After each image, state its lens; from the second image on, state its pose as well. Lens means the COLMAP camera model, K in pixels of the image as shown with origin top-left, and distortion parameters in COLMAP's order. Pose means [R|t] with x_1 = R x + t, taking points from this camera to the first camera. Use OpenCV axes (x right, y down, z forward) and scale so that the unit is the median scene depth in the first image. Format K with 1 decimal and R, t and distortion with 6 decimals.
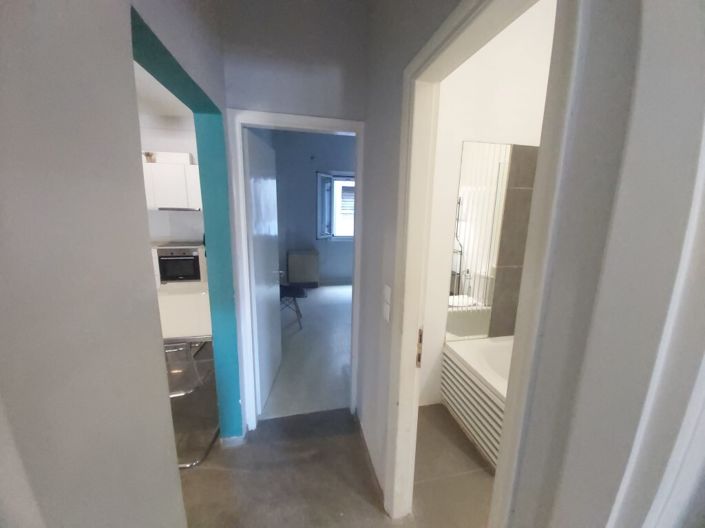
lens RADIAL K [[274.8, 0, 349.8], [0, 274.8, 260.5], [0, 0, 1]] dist [0.000253, -0.000590]
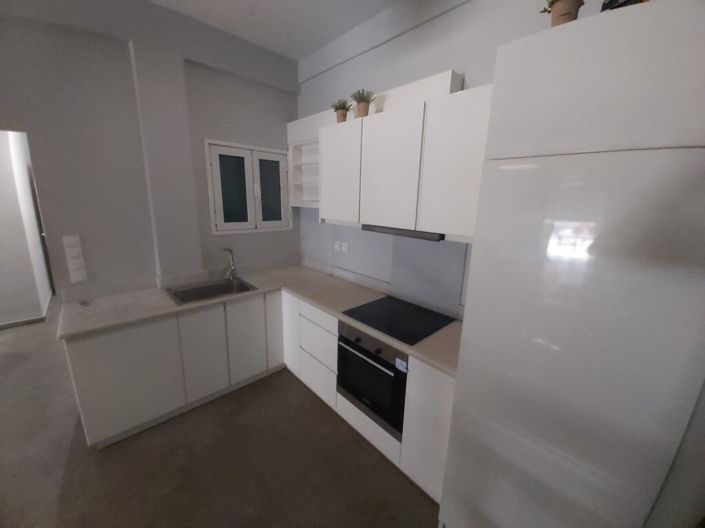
lens RADIAL K [[274.8, 0, 349.8], [0, 274.8, 260.5], [0, 0, 1]] dist [0.000253, -0.000590]
pose [[0.522508, 0.182573, -0.832858, -0.338170], [-0.166161, 0.979881, 0.110558, -0.180213], [0.836287, 0.080621, 0.542332, 0.757089]]
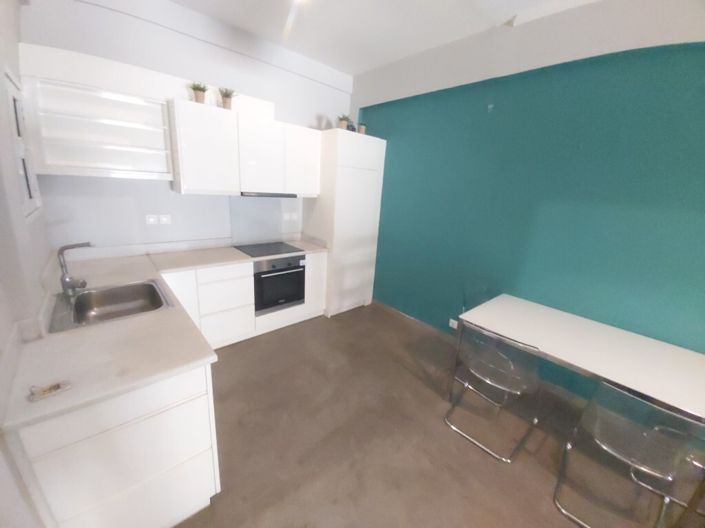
lens RADIAL K [[274.8, 0, 349.8], [0, 274.8, 260.5], [0, 0, 1]] dist [0.000253, -0.000590]
pose [[0.861313, -0.096262, 0.498872, -0.803650], [0.050274, 0.993216, 0.104851, -0.095391], [-0.505581, -0.065229, 0.860310, 0.364288]]
